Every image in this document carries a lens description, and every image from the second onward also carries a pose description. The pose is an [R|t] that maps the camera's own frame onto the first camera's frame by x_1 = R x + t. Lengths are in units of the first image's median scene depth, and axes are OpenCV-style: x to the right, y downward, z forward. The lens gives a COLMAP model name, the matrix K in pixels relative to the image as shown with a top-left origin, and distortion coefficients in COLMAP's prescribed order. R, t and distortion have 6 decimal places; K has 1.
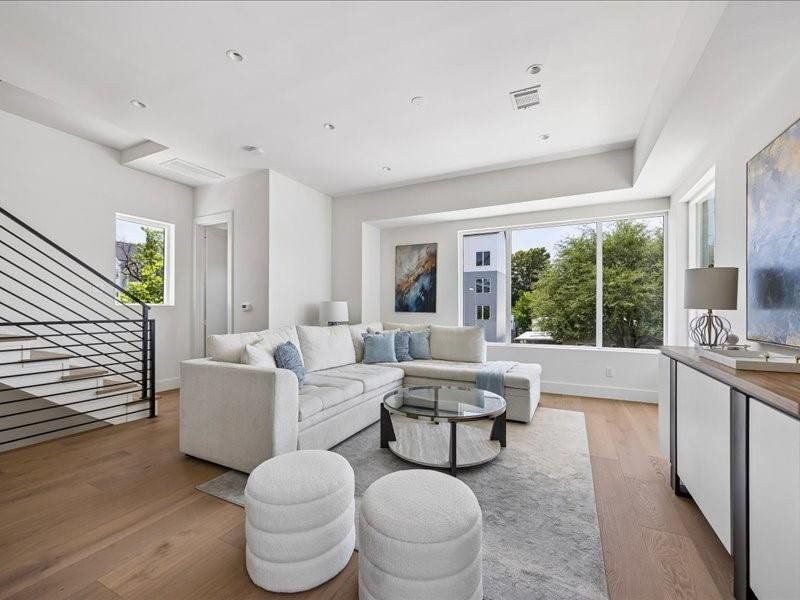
lens RADIAL K [[345.1, 0, 405.1], [0, 345.1, 304.2], [0, 0, 1]] dist [0.000005, -0.000016]
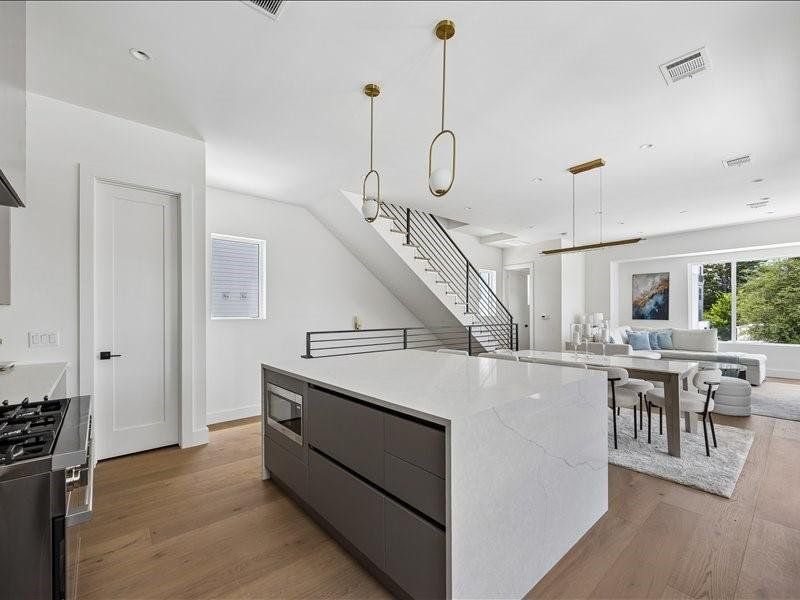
lens RADIAL K [[356.5, 0, 398.6], [0, 356.5, 314.0], [0, 0, 1]] dist [0.002660, 0.000552]
pose [[0.922364, -0.005678, -0.386279, -0.376402], [0.010972, 0.999874, 0.011501, -0.030680], [0.386165, -0.014846, 0.922310, -0.824859]]
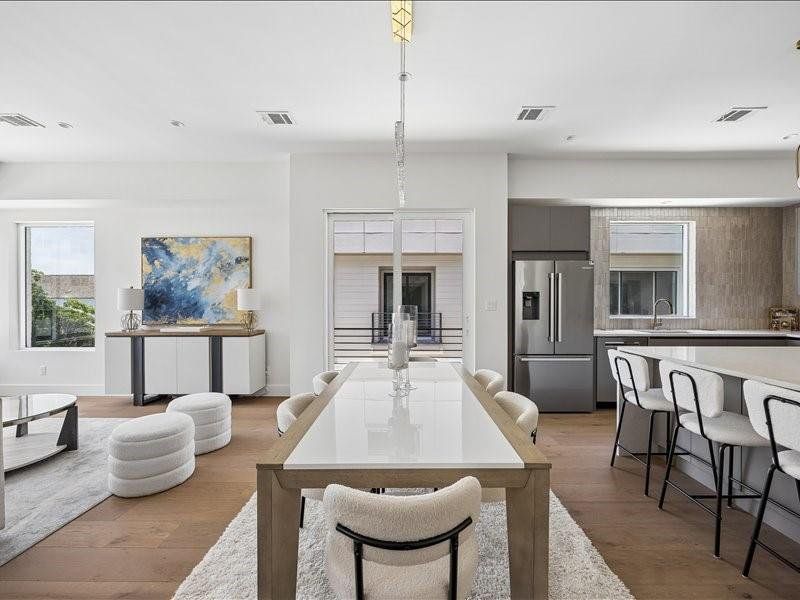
lens RADIAL K [[345.1, 0, 405.1], [0, 345.1, 304.2], [0, 0, 1]] dist [0.000005, -0.000016]
pose [[-0.437439, -0.007336, 0.899218, -0.631918], [-0.011101, 0.999935, 0.002757, -0.016853], [-0.899179, -0.008777, -0.437492, 0.202230]]
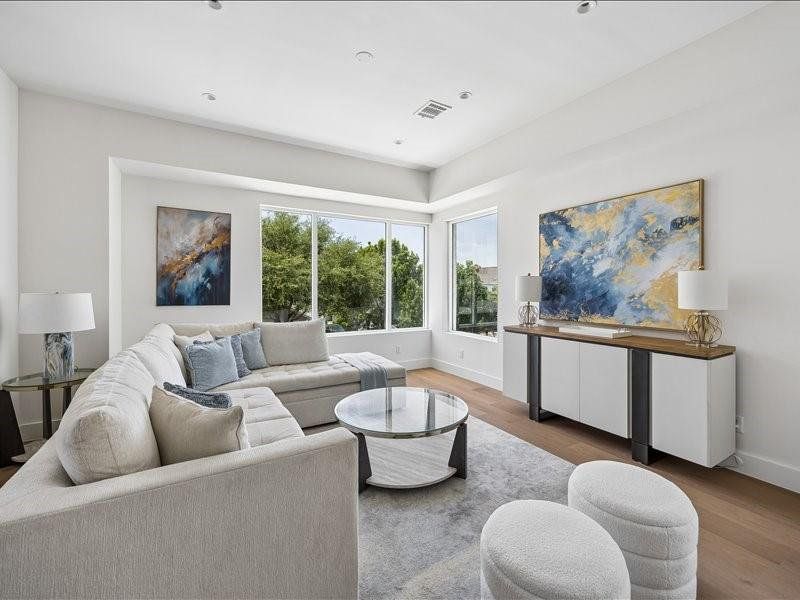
lens RADIAL K [[346.2, 0, 402.7], [0, 346.2, 287.6], [0, 0, 1]] dist [-0.000837, 0.000031]
pose [[0.552790, -0.001651, 0.833319, -0.333503], [-0.010017, 0.999913, 0.008626, -0.024539], [-0.833260, -0.013116, 0.552726, 0.254090]]
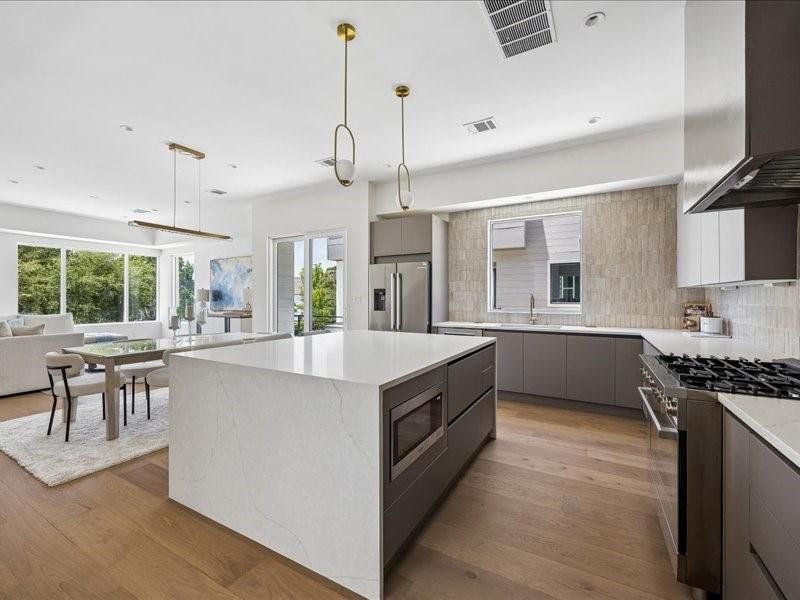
lens RADIAL K [[345.7, 0, 400.0], [0, 345.7, 300.0], [0, 0, 1]] dist [-0.000370, -0.000196]
pose [[0.046981, -0.009576, 0.998850, -1.016173], [-0.010813, 0.999891, 0.010095, -0.023773], [-0.998837, -0.011275, 0.046873, -0.458189]]
